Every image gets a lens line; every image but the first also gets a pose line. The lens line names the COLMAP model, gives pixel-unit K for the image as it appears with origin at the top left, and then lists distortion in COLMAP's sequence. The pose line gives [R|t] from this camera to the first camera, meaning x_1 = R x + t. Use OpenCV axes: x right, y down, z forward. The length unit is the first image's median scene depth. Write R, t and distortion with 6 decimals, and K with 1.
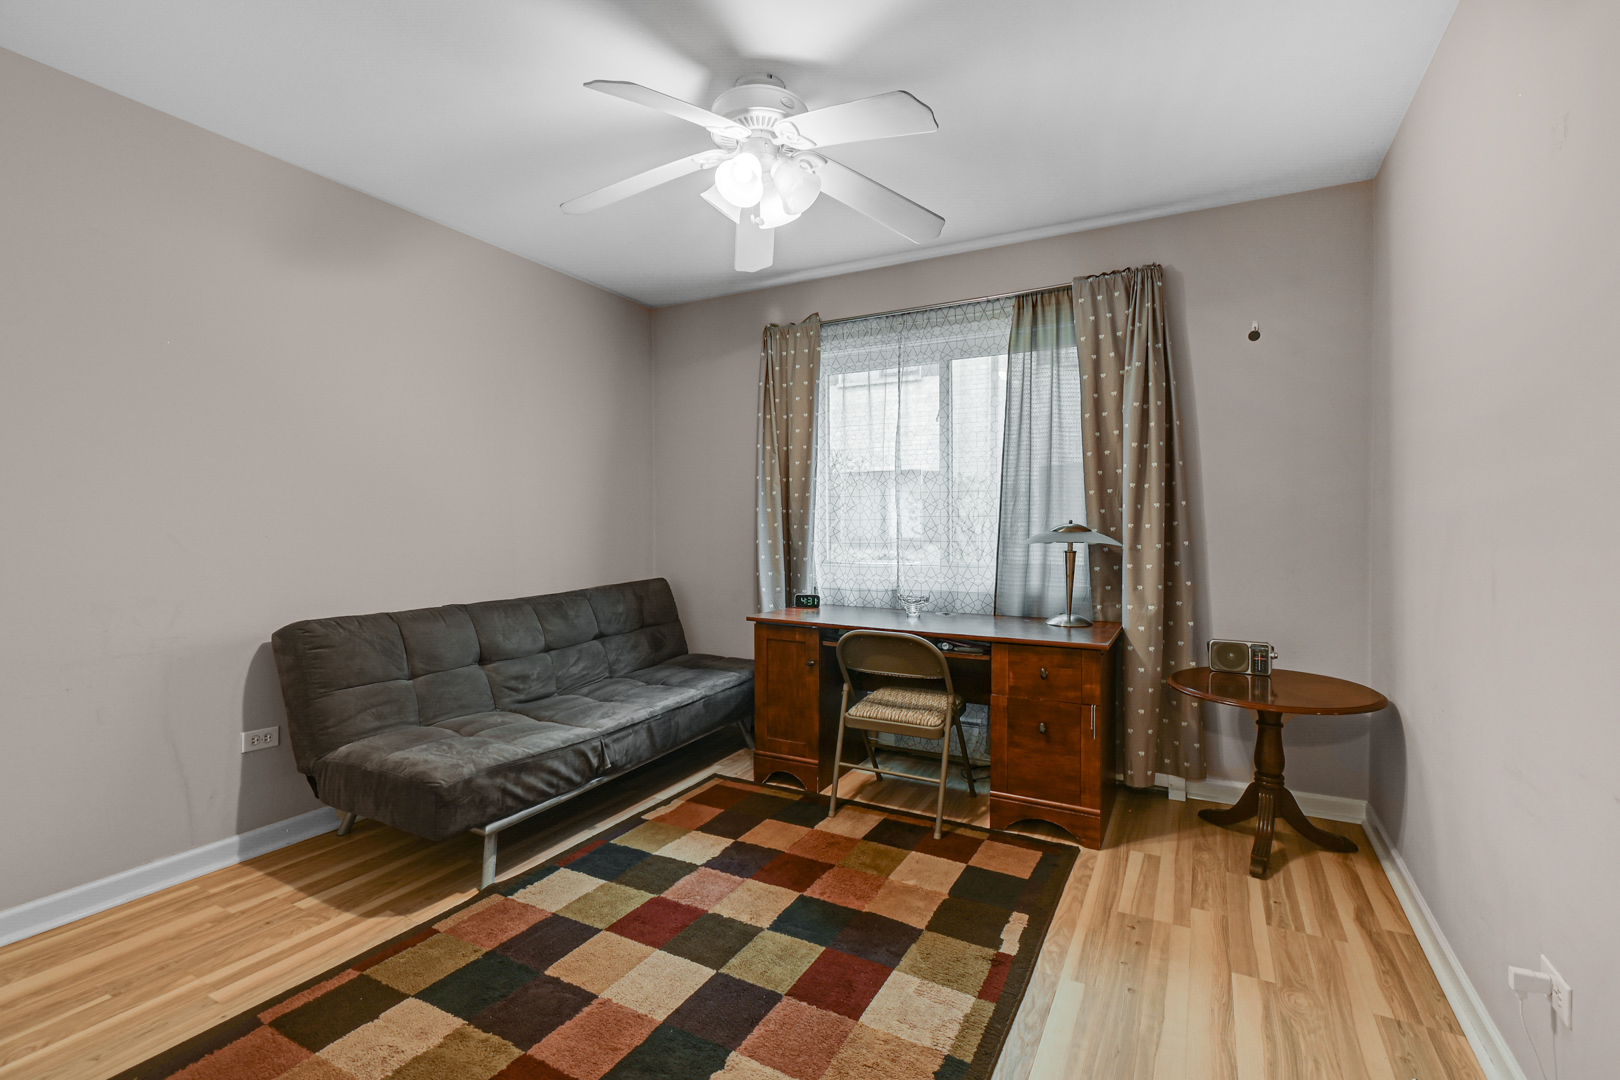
lens RADIAL K [[716.7, 0, 824.6], [0, 716.7, 518.8], [0, 0, 1]] dist [0.002387, 0.000053]
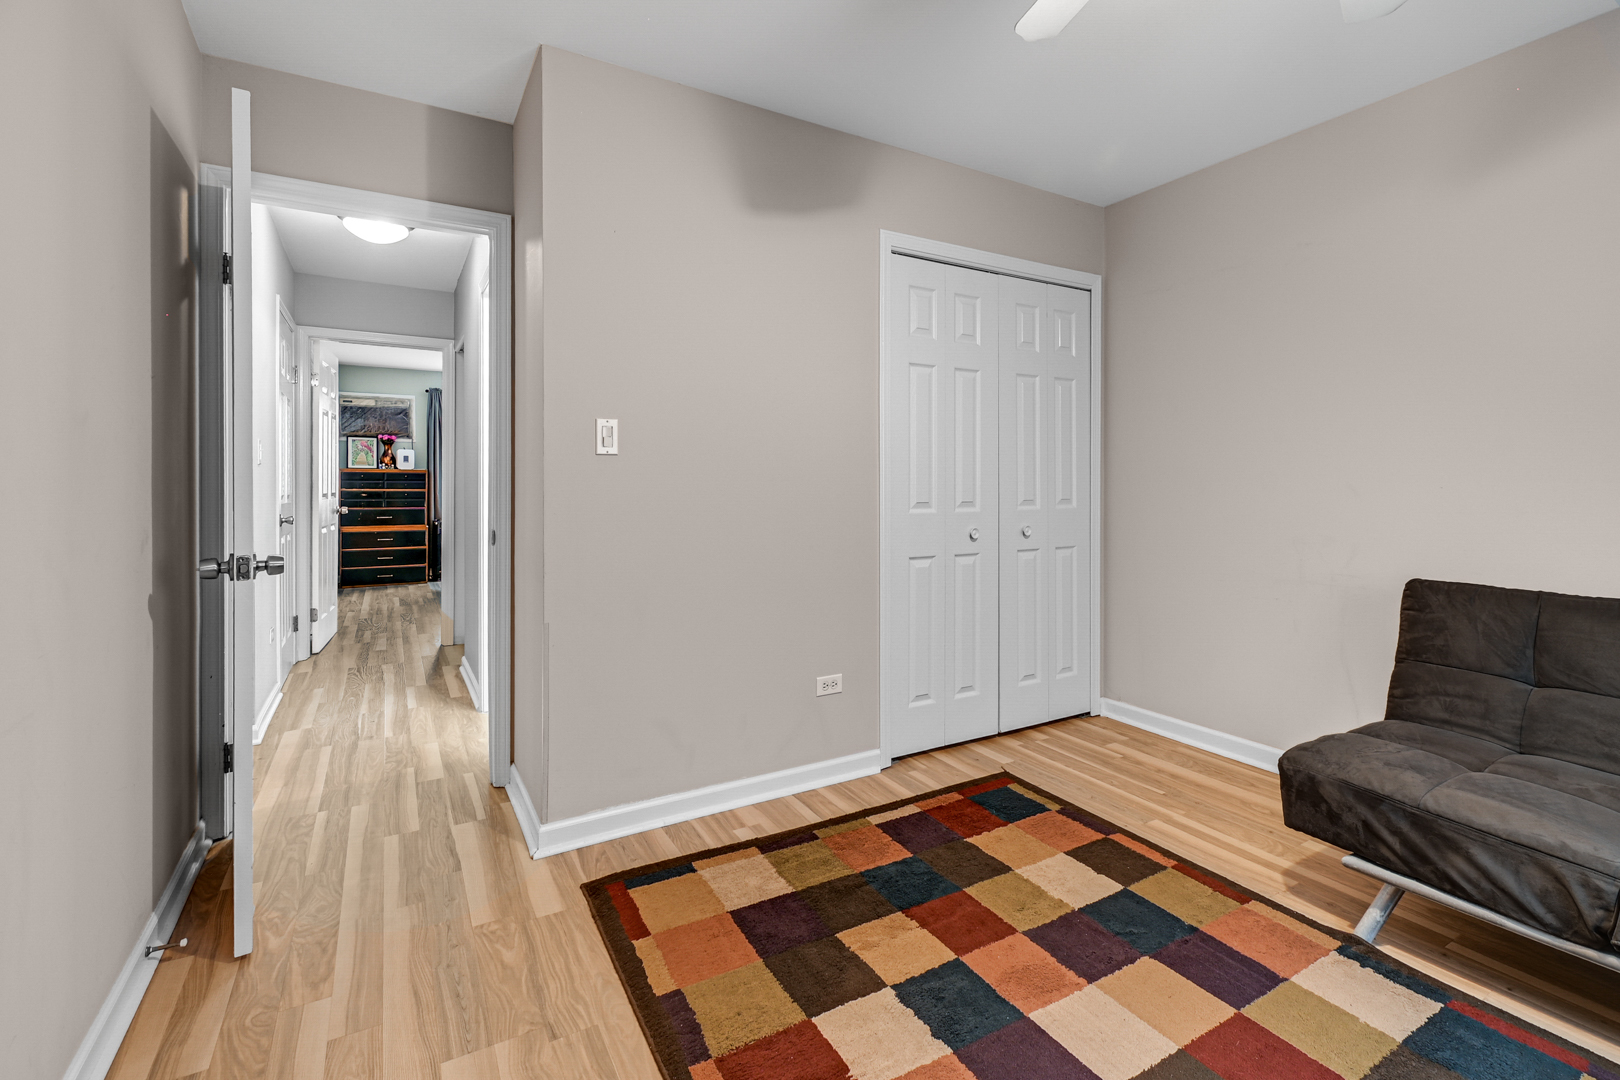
lens RADIAL K [[735.1, 0, 810.8], [0, 735.1, 482.8], [0, 0, 1]] dist [-0.000366, -0.000312]
pose [[-0.532194, 0.000964, -0.846622, 0.558518], [0.006060, 0.999978, -0.002671, 0.022170], [0.846601, -0.006552, -0.532188, 1.000608]]
